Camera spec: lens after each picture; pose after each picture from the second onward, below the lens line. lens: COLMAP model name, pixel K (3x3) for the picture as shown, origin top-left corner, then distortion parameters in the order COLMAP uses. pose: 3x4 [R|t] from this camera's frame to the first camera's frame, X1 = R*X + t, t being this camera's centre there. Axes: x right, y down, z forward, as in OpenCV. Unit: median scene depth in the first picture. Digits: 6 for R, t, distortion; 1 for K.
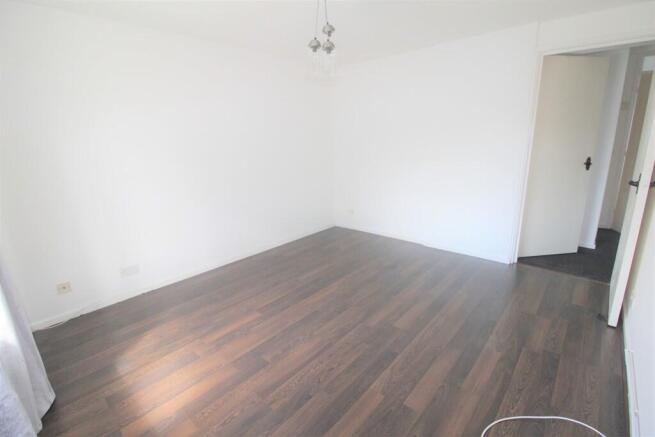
lens RADIAL K [[314.1, 0, 320.1], [0, 314.1, 217.8], [0, 0, 1]] dist [0.005373, -0.000781]
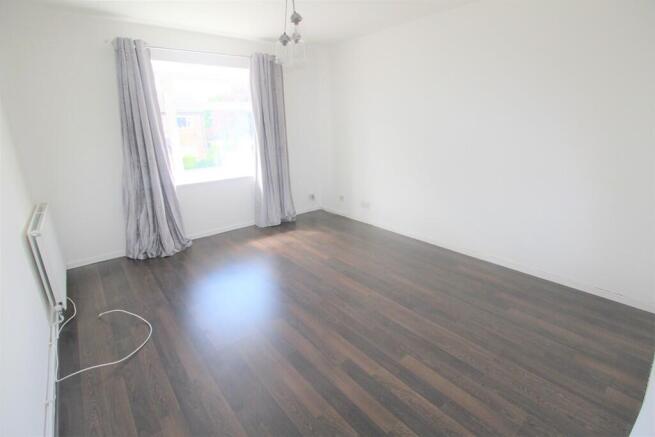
lens RADIAL K [[314.1, 0, 317.3], [0, 314.1, 213.1], [0, 0, 1]] dist [0.005373, -0.000781]
pose [[-0.187002, 0.300134, -0.935388, 0.957556], [-0.212647, 0.917241, 0.336824, -0.284057], [0.959068, 0.261894, -0.107703, 1.061892]]
